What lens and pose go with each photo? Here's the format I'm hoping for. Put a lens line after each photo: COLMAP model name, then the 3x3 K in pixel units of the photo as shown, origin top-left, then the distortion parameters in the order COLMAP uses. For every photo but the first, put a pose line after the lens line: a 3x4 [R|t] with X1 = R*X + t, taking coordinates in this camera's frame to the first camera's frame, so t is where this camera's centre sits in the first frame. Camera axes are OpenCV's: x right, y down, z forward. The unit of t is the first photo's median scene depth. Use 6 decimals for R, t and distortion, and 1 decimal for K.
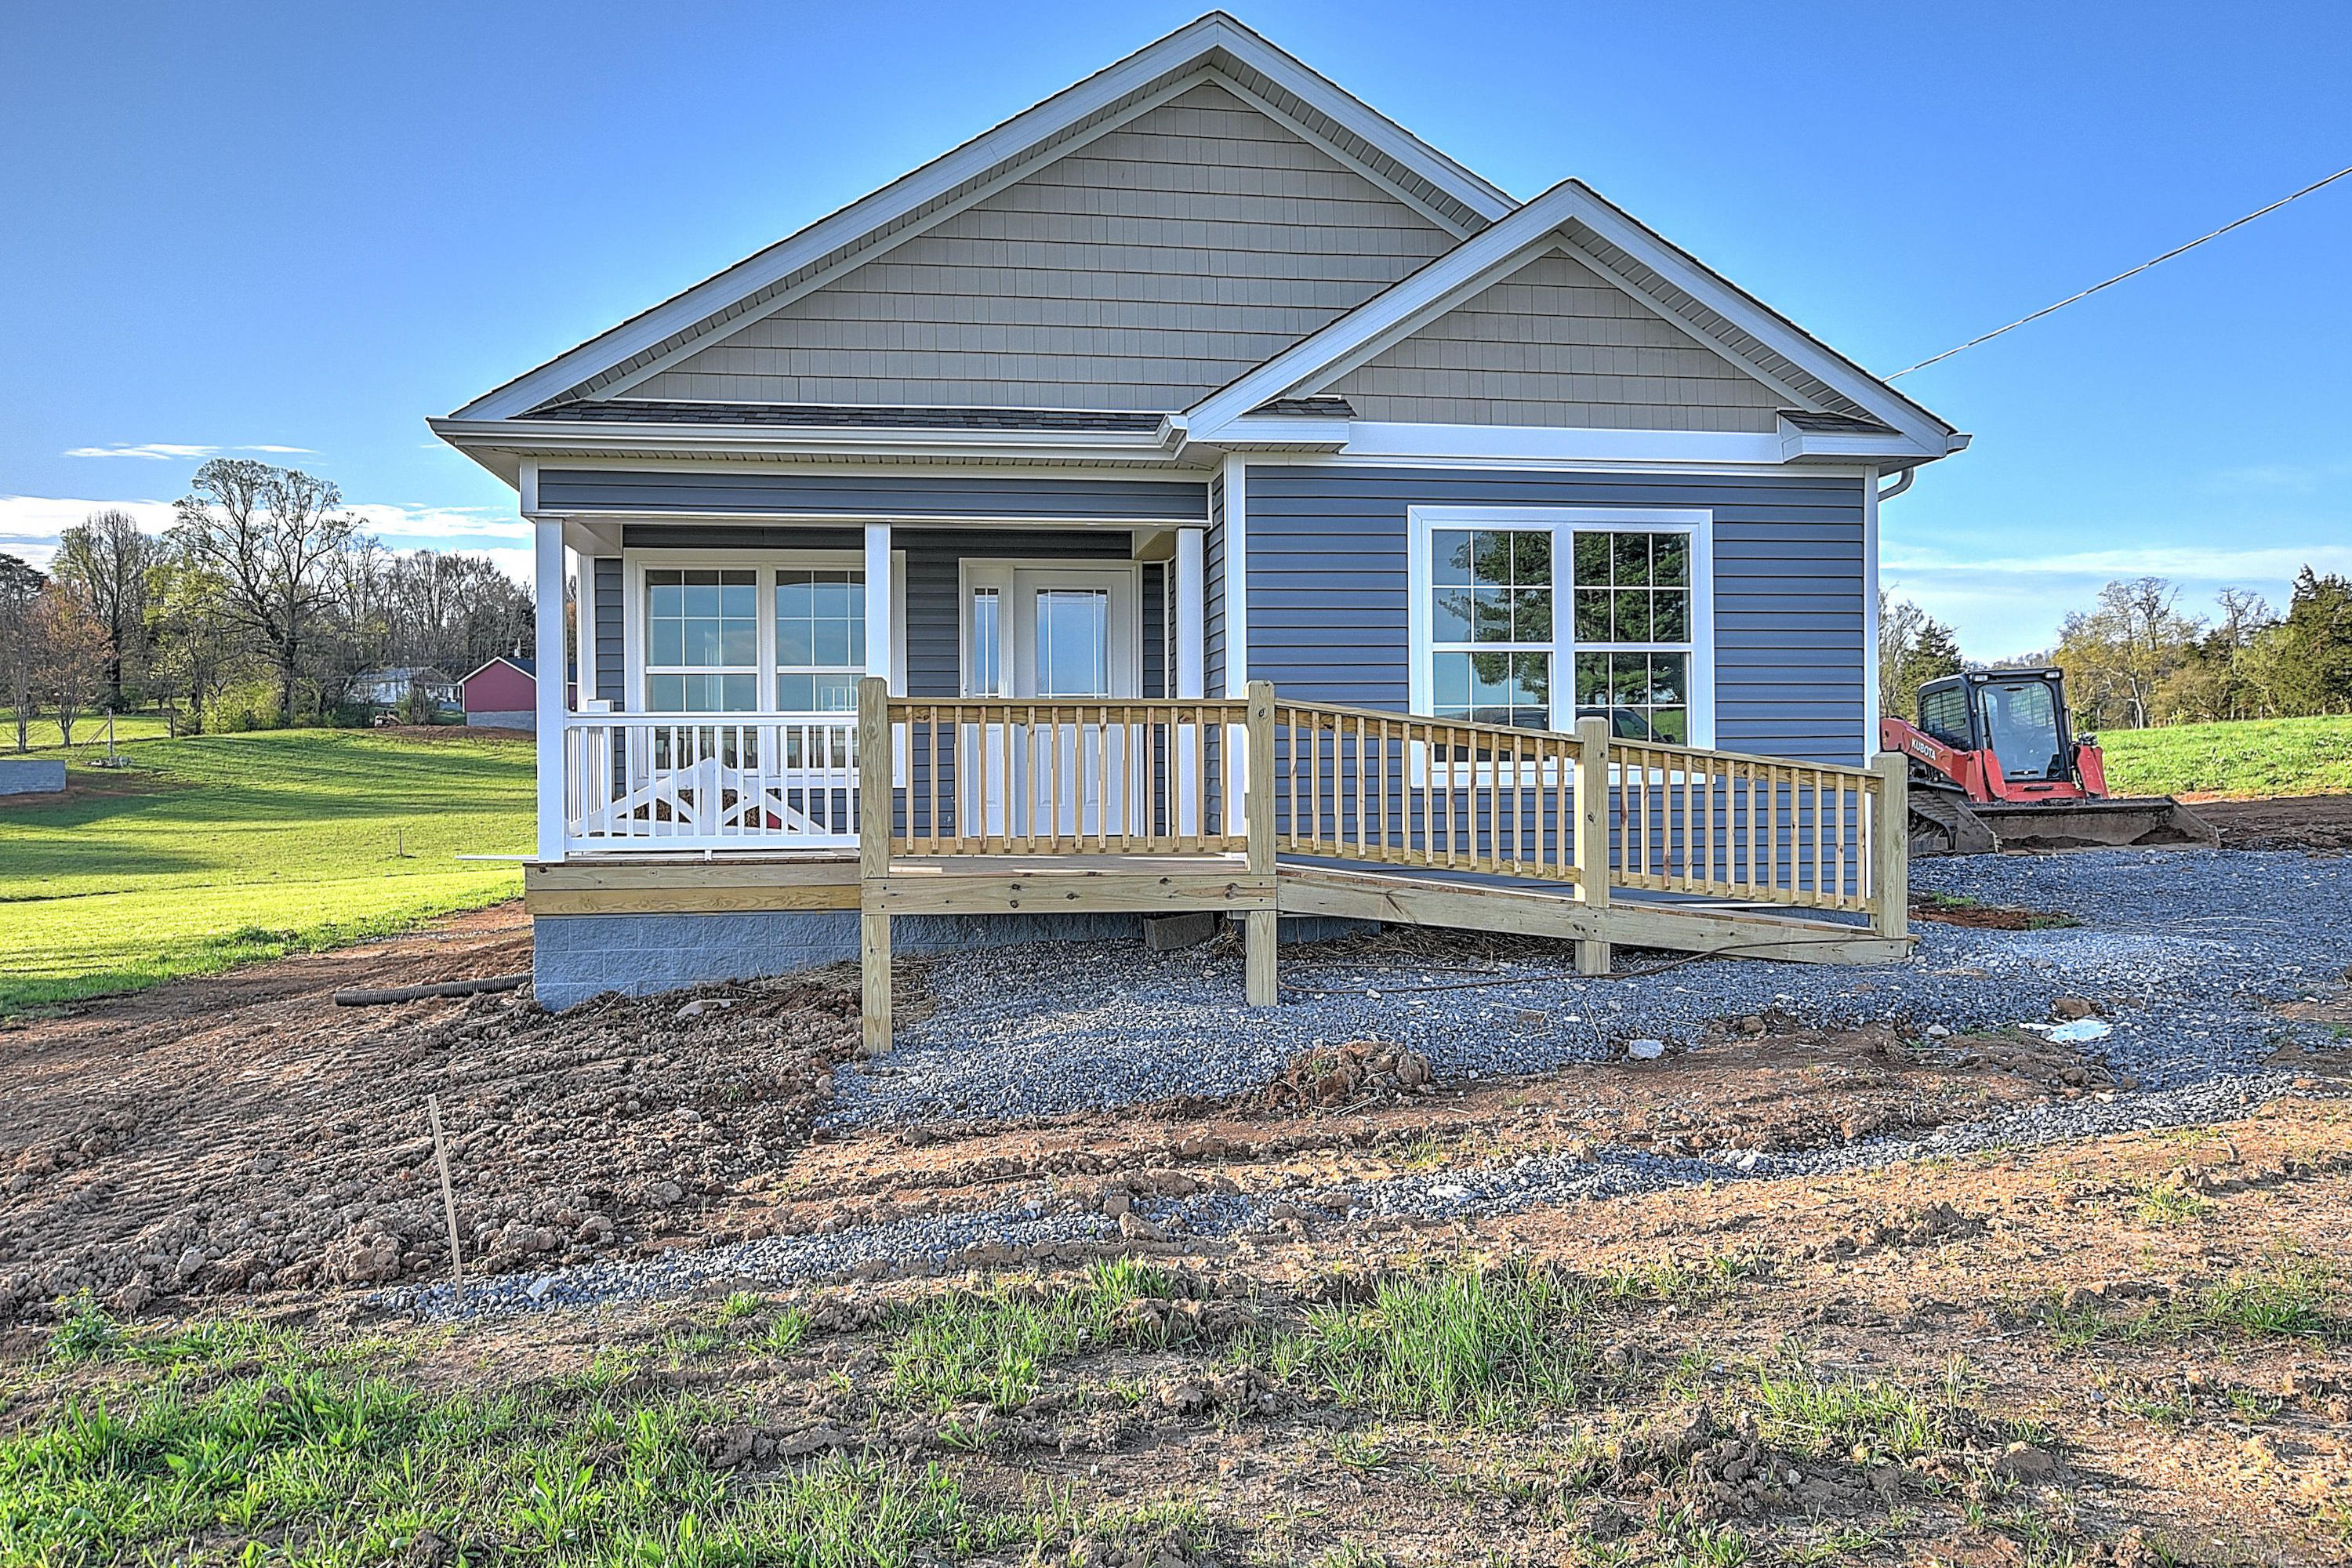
lens RADIAL K [[1702.6, 0, 1126.0], [0, 1702.6, 757.3], [0, 0, 1]] dist [-0.006529, 0.020786]
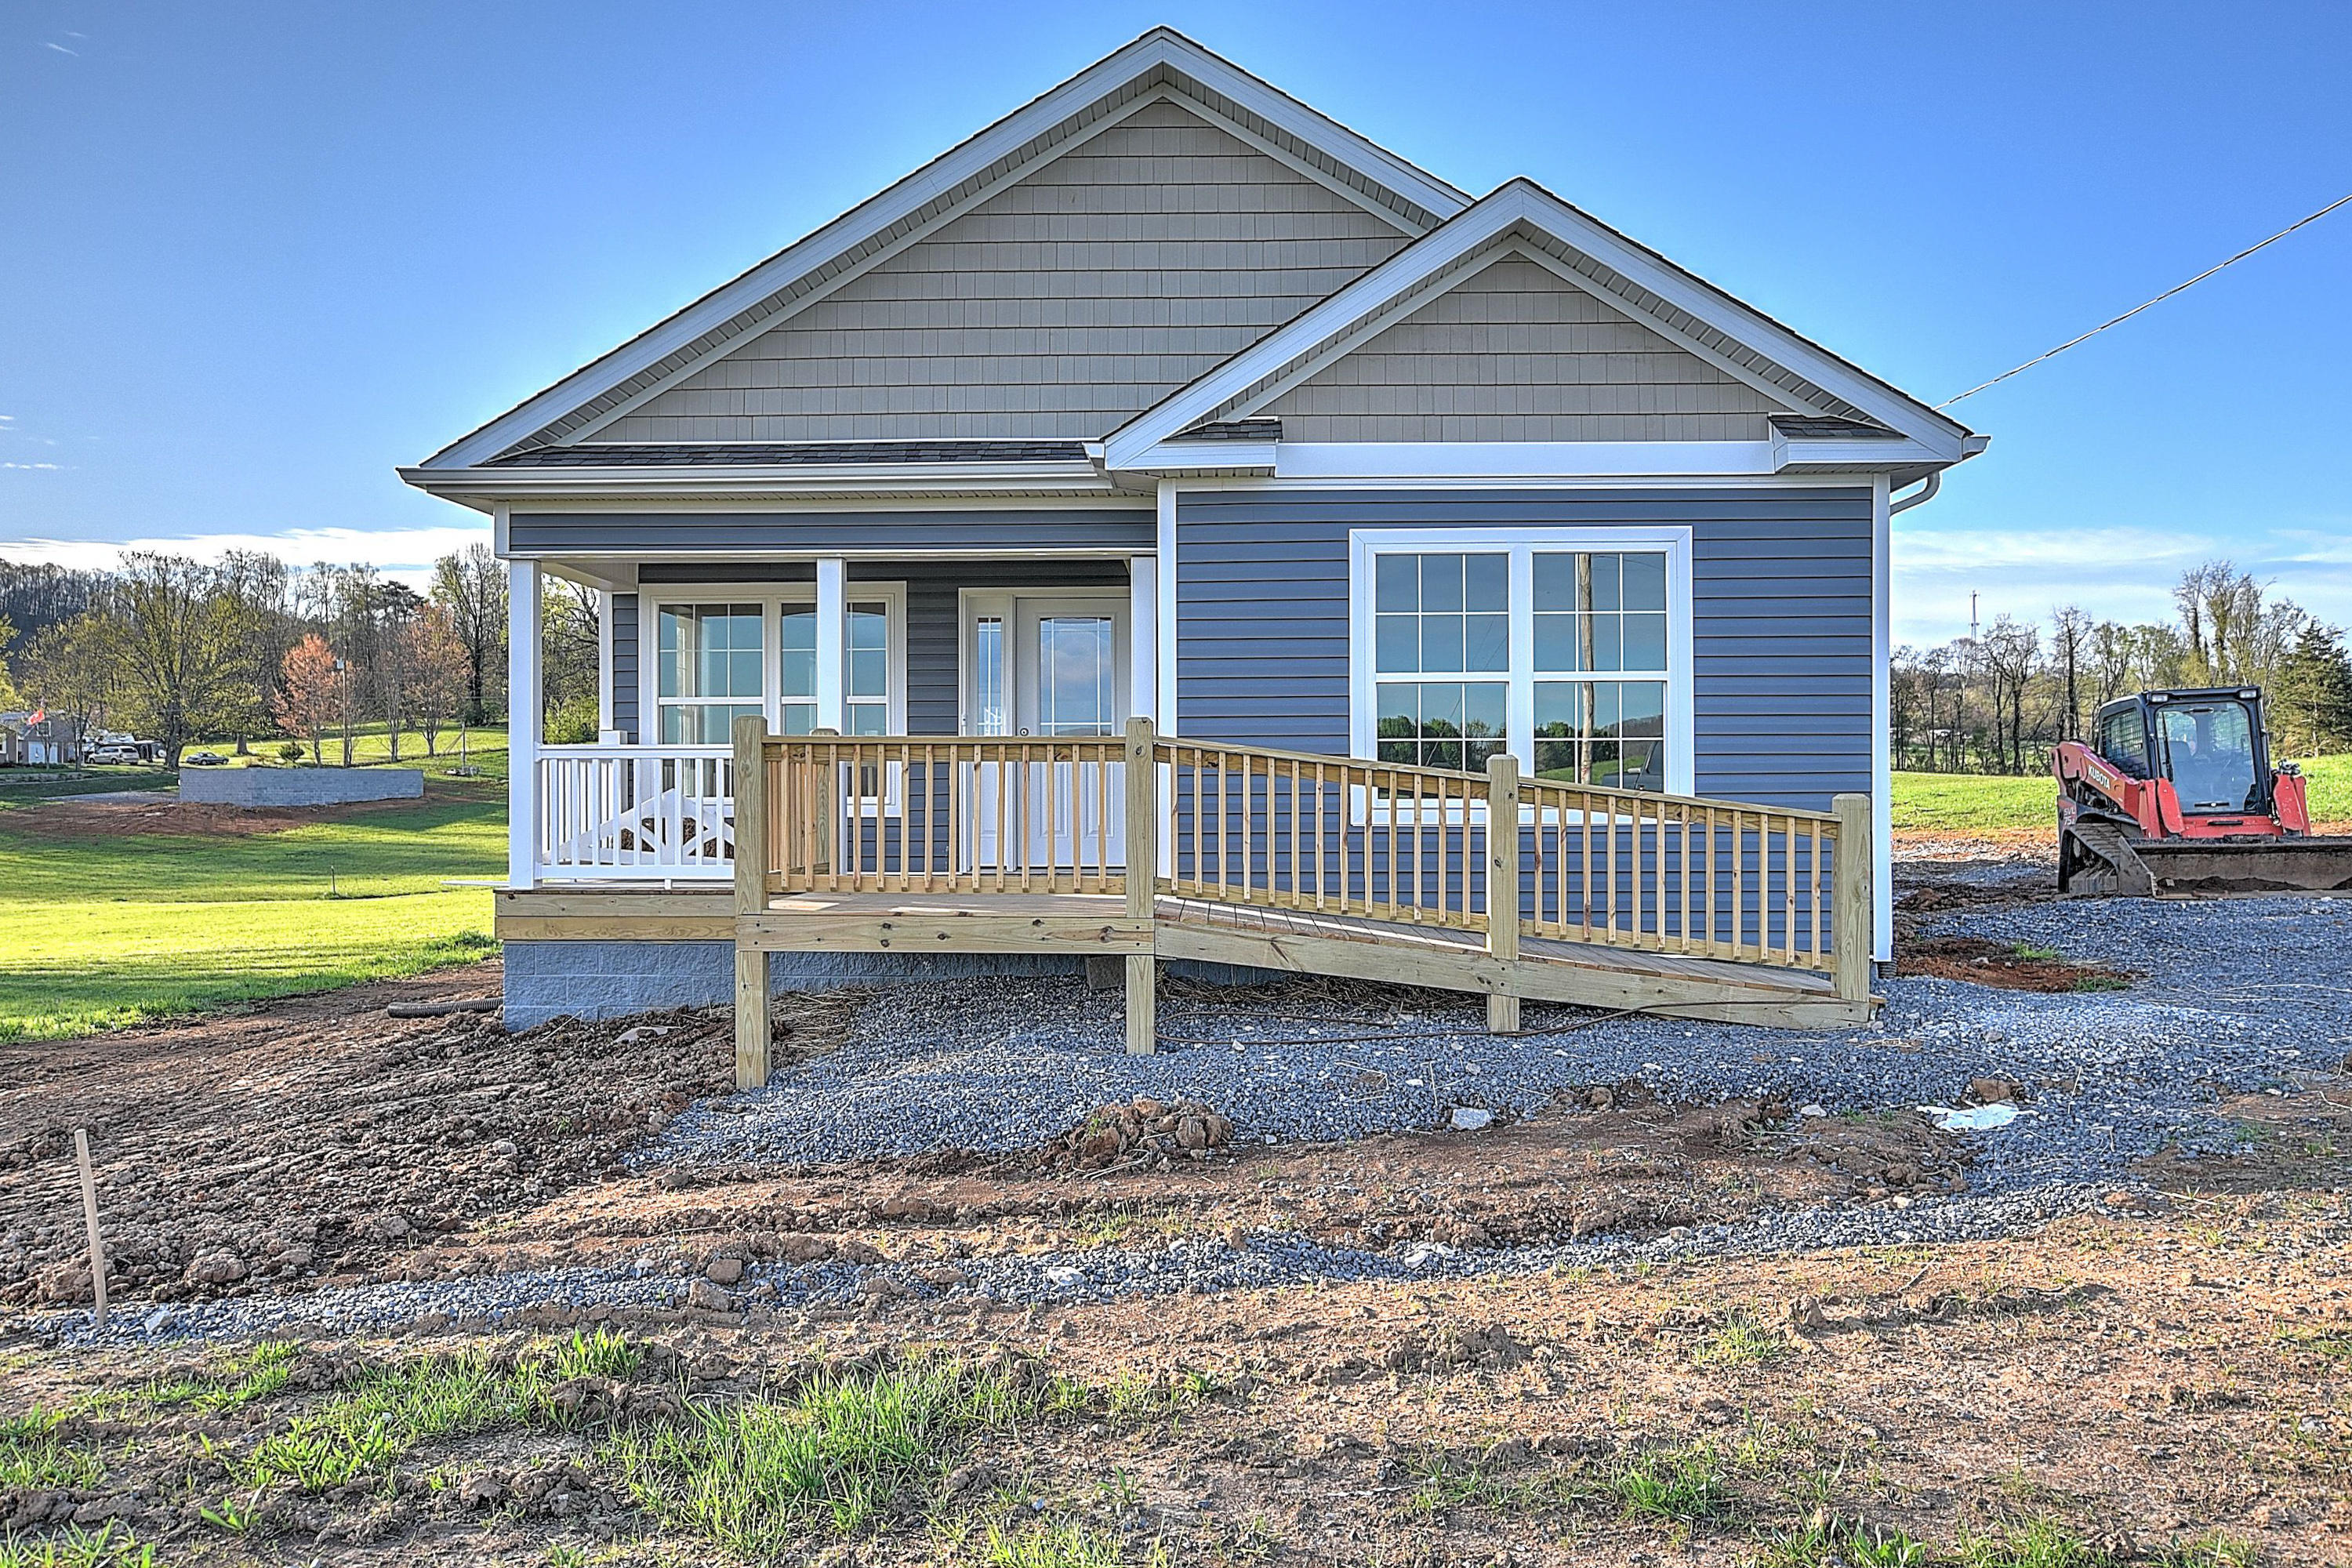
lens RADIAL K [[1702.6, 0, 1123.0], [0, 1702.6, 758.6], [0, 0, 1]] dist [-0.006529, 0.020786]
pose [[0.983569, 0.002252, -0.180520, 0.214576], [-0.003184, 0.999983, -0.004871, -0.014659], [0.180506, 0.005365, 0.983559, 0.040157]]
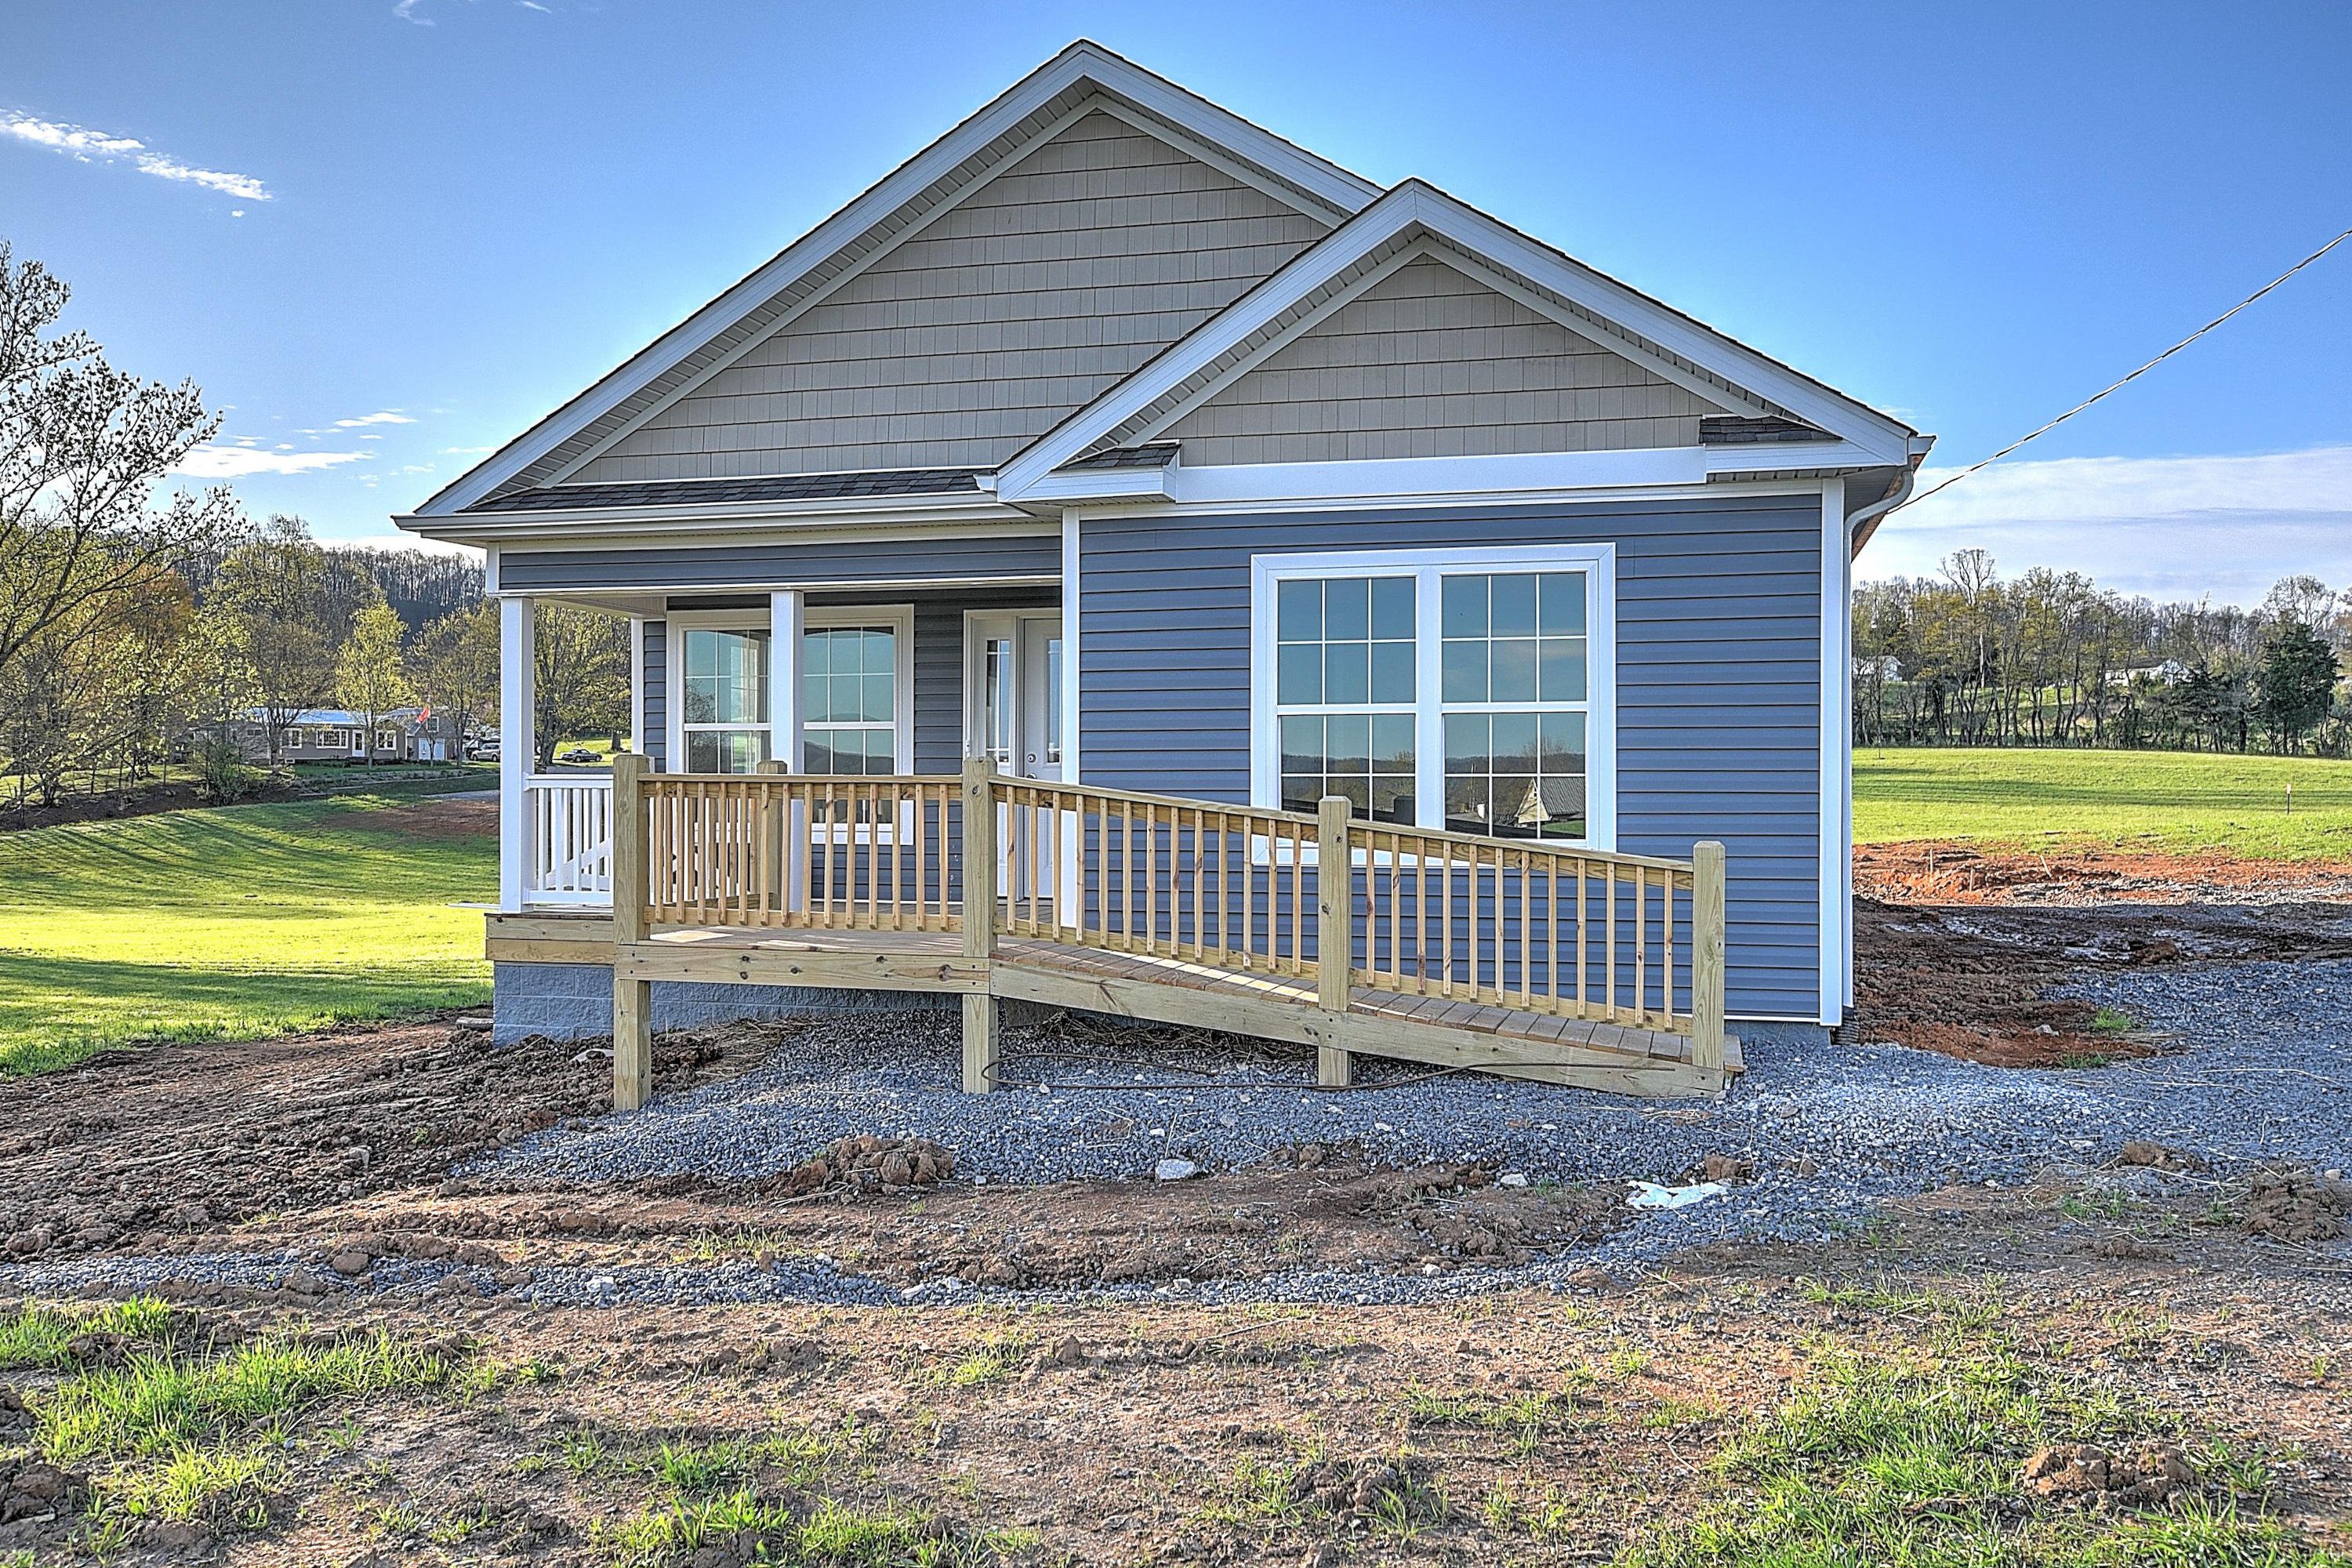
lens RADIAL K [[1964.3, 0, 1106.2], [0, 1964.3, 751.0], [0, 0, 1]] dist [0.005861, 0.012999]
pose [[0.910686, 0.001729, -0.413095, 0.533016], [-0.004127, 0.999979, -0.004913, -0.037675], [0.413078, 0.006179, 0.910675, 0.010204]]
